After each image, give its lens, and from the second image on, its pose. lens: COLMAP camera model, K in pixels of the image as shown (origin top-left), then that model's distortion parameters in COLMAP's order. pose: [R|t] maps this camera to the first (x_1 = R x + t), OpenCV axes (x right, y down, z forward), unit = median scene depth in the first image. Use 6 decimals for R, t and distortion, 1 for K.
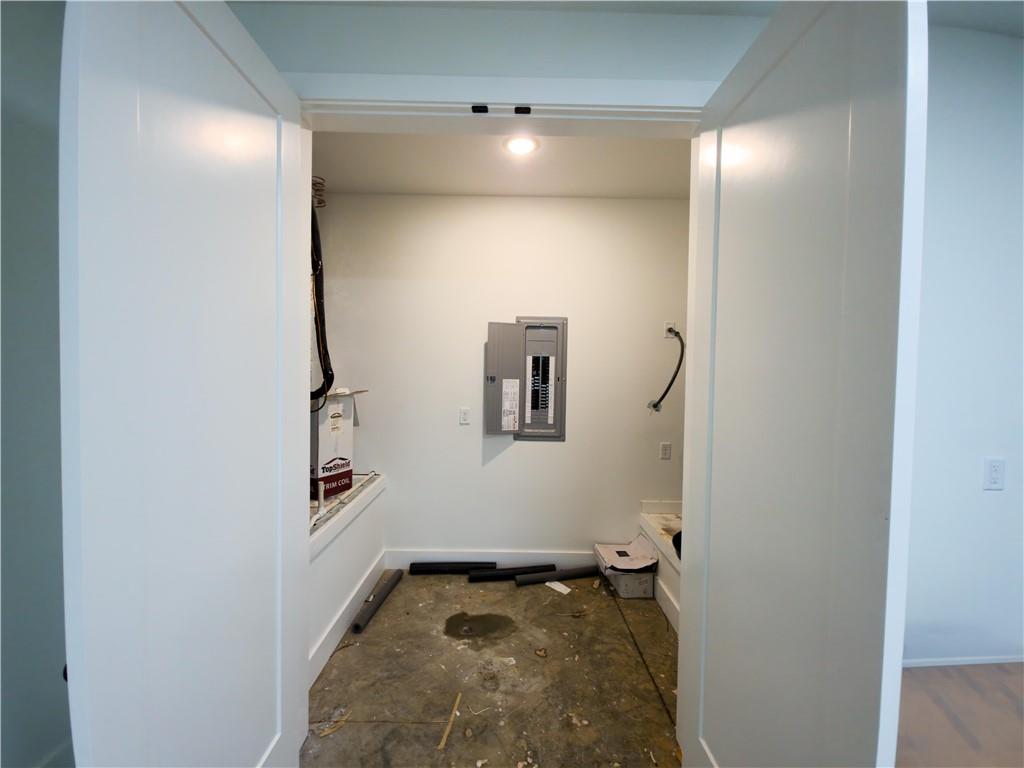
lens RADIAL K [[406.6, 0, 511.5], [0, 406.6, 381.2], [0, 0, 1]] dist [0.001878, 0.000041]
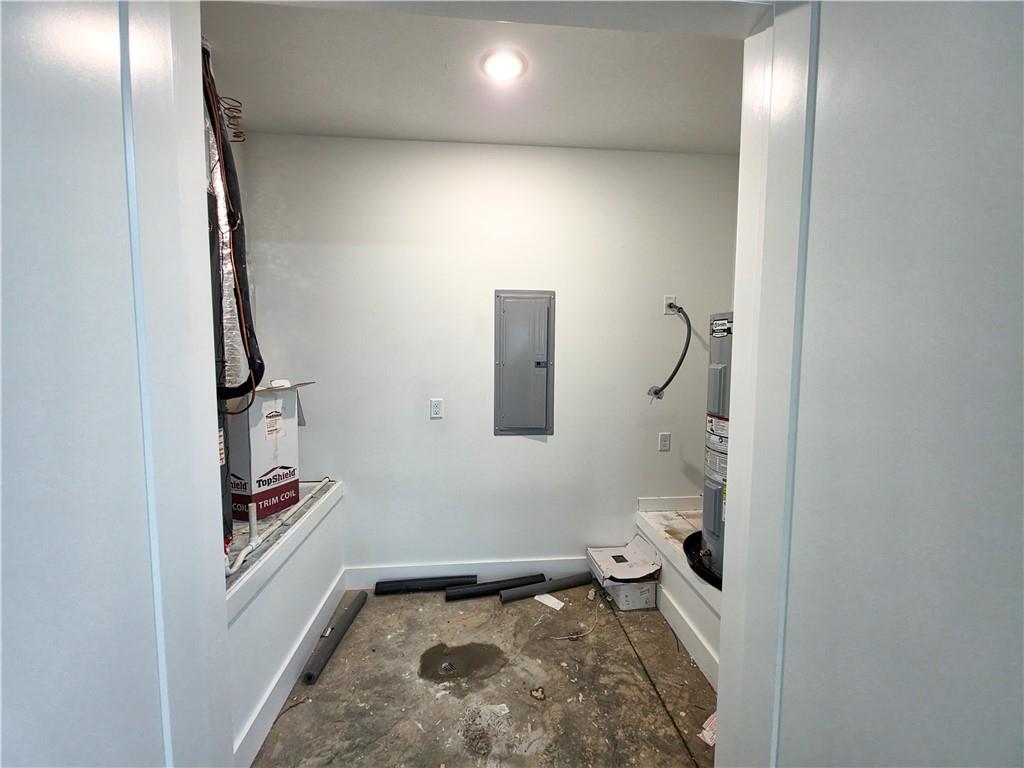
lens RADIAL K [[406.6, 0, 511.5], [0, 406.6, 381.2], [0, 0, 1]] dist [0.001878, 0.000041]
pose [[0.996475, -0.019103, 0.081686, -0.032529], [0.015212, 0.998732, 0.047987, -0.011854], [-0.082499, -0.046576, 0.995502, 0.176207]]
